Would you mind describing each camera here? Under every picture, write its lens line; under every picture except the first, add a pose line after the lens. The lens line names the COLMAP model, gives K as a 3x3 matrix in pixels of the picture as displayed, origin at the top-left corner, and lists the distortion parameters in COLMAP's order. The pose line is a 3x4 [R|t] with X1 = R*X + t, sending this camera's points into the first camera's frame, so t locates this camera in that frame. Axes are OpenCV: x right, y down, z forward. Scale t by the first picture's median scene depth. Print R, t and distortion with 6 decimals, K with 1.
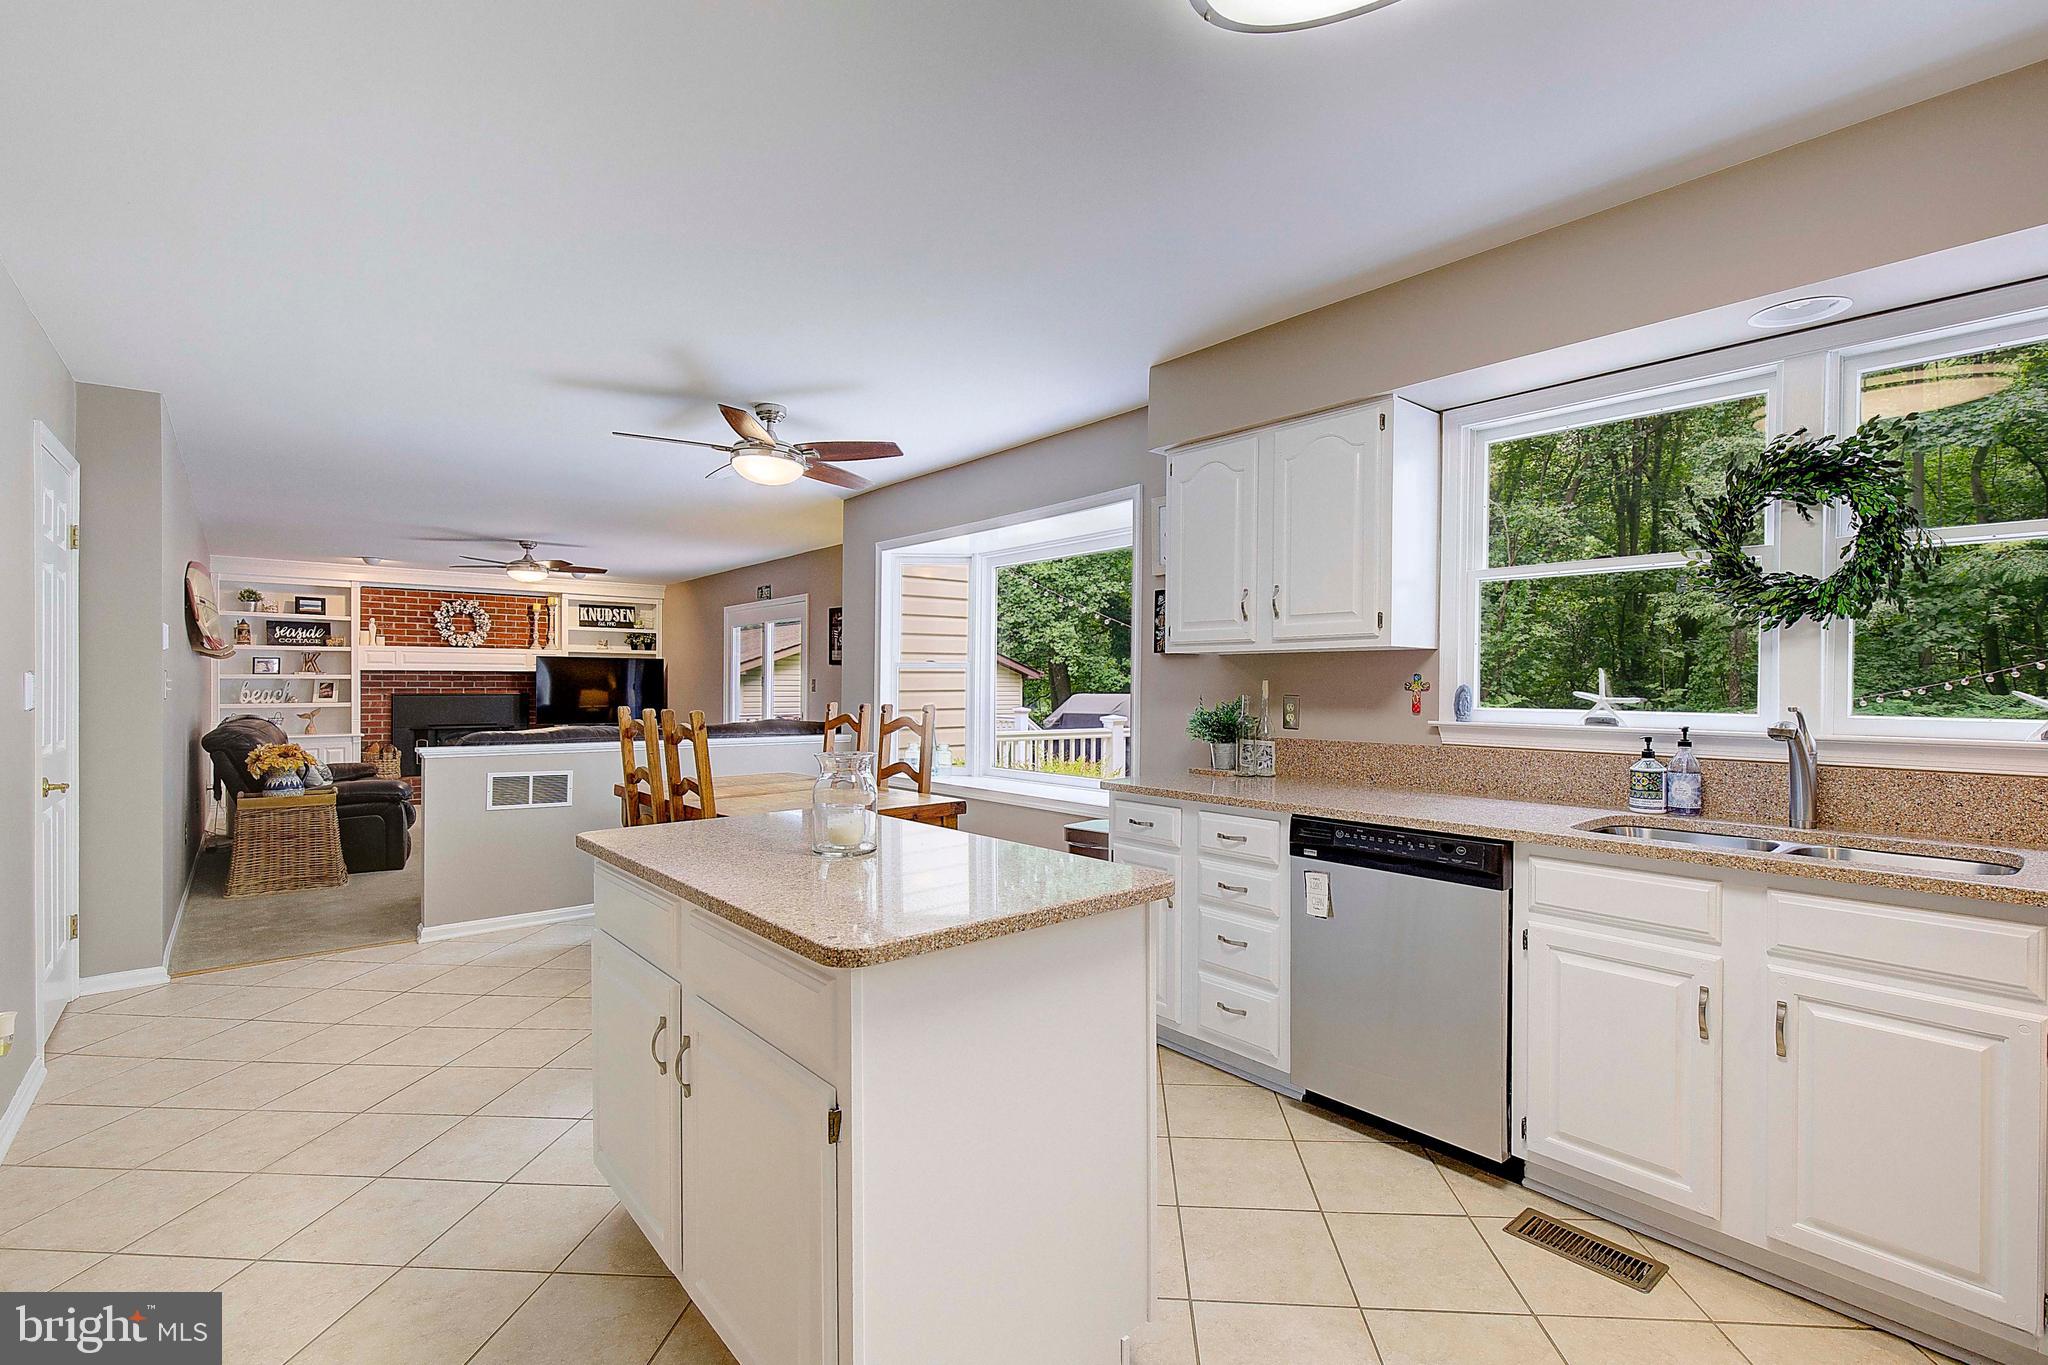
lens RADIAL K [[948.7, 0, 1024.0], [0, 948.7, 682.5], [0, 0, 1]] dist [-0.003901, 0.008227]
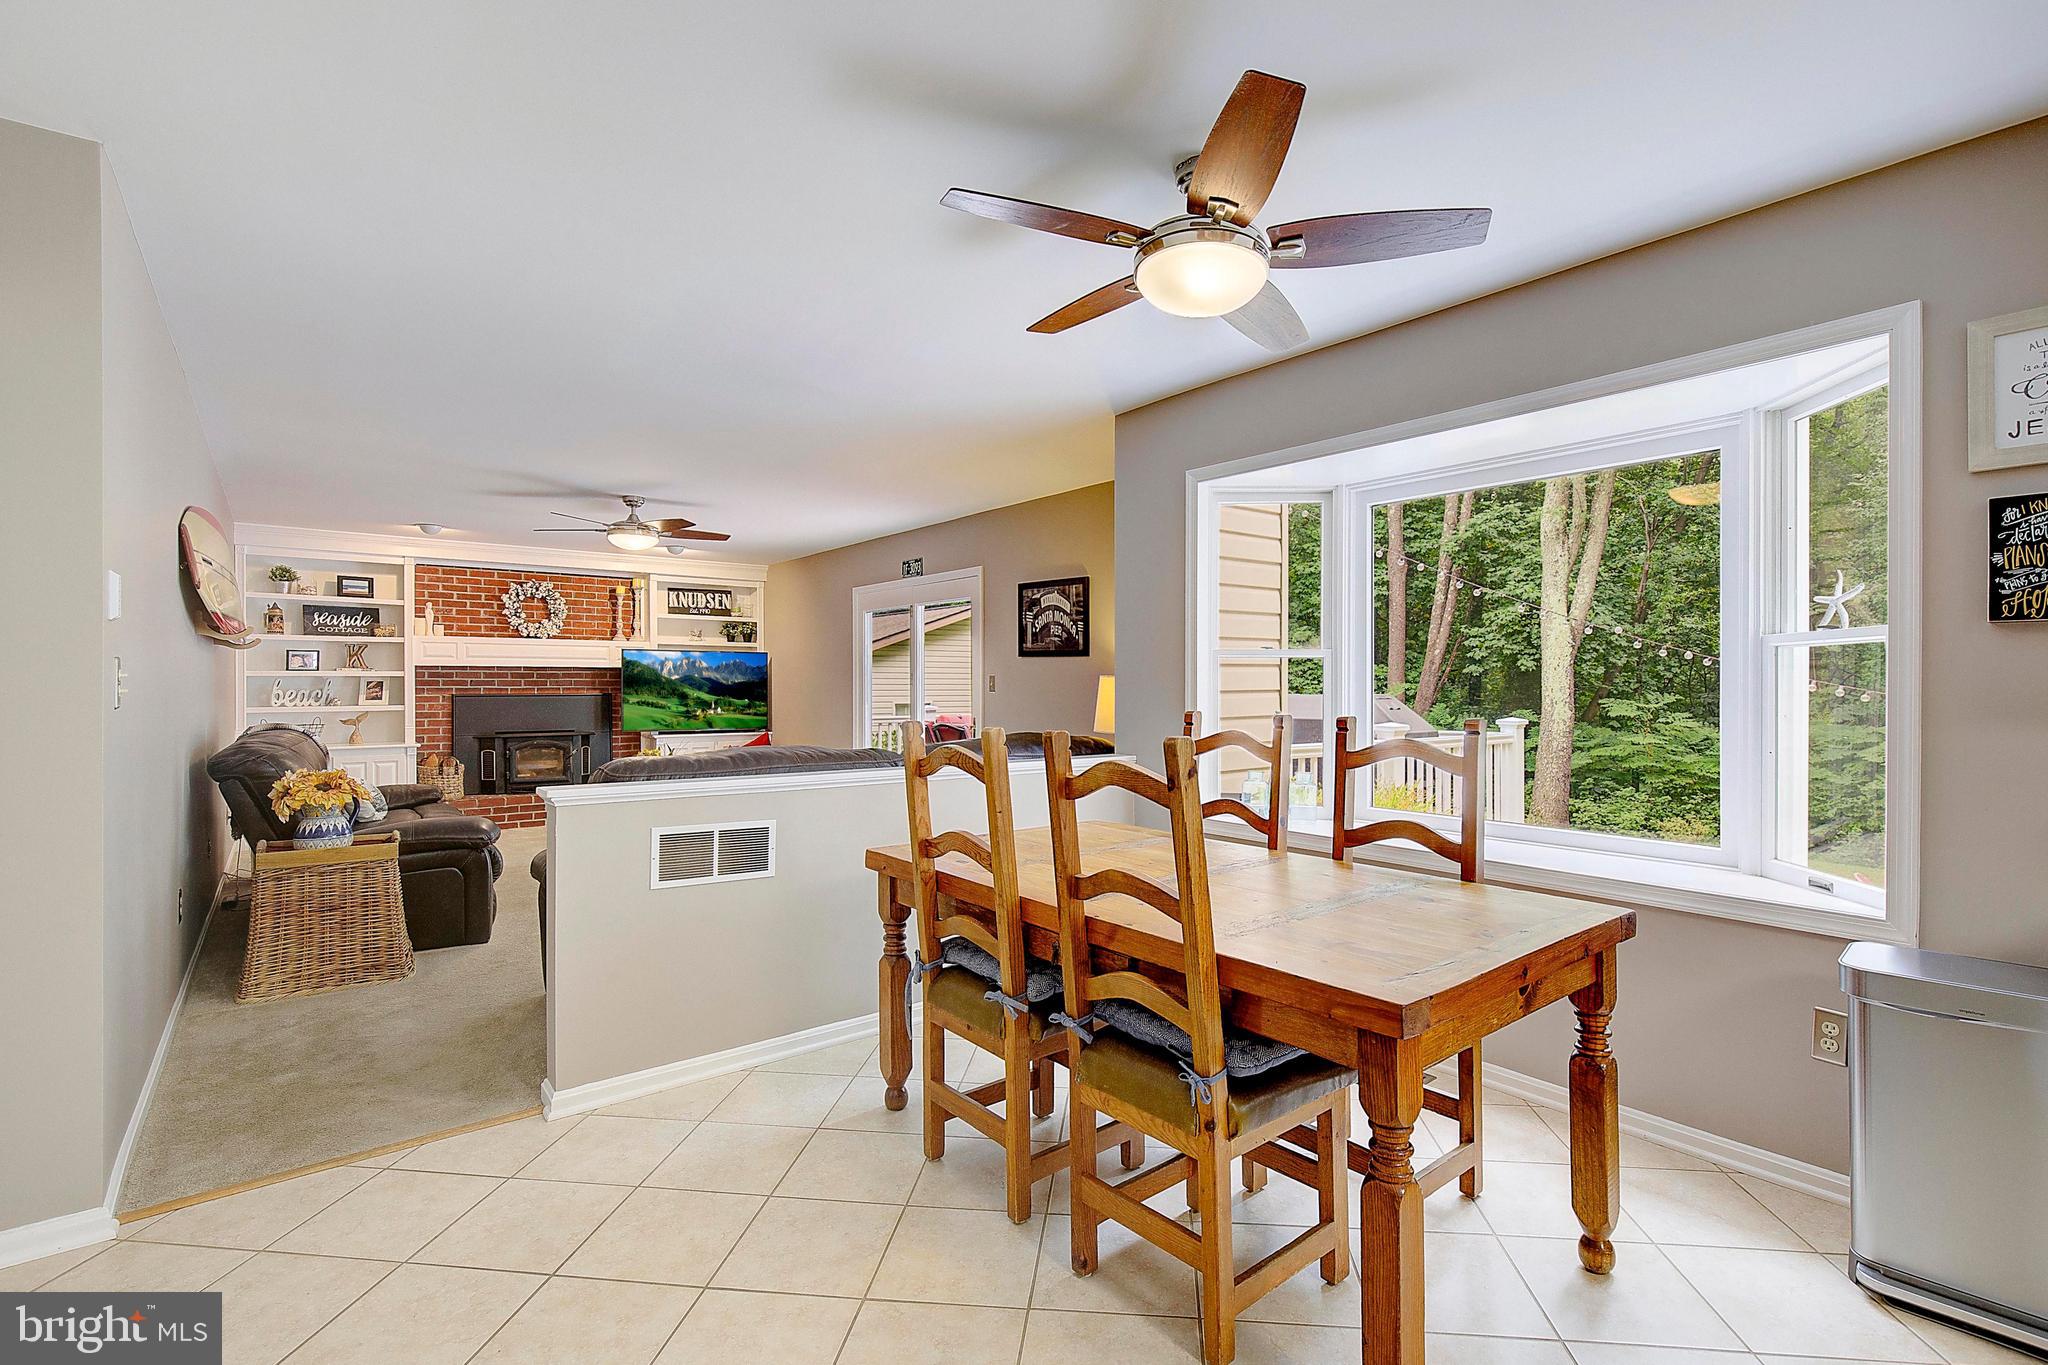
lens RADIAL K [[948.7, 0, 1024.0], [0, 948.7, 682.5], [0, 0, 1]] dist [-0.003901, 0.008227]
pose [[0.999641, -0.001249, -0.026777, -0.152935], [0.001293, 0.999998, 0.001626, 0.000711], [0.026775, -0.001660, 0.999640, 0.196477]]
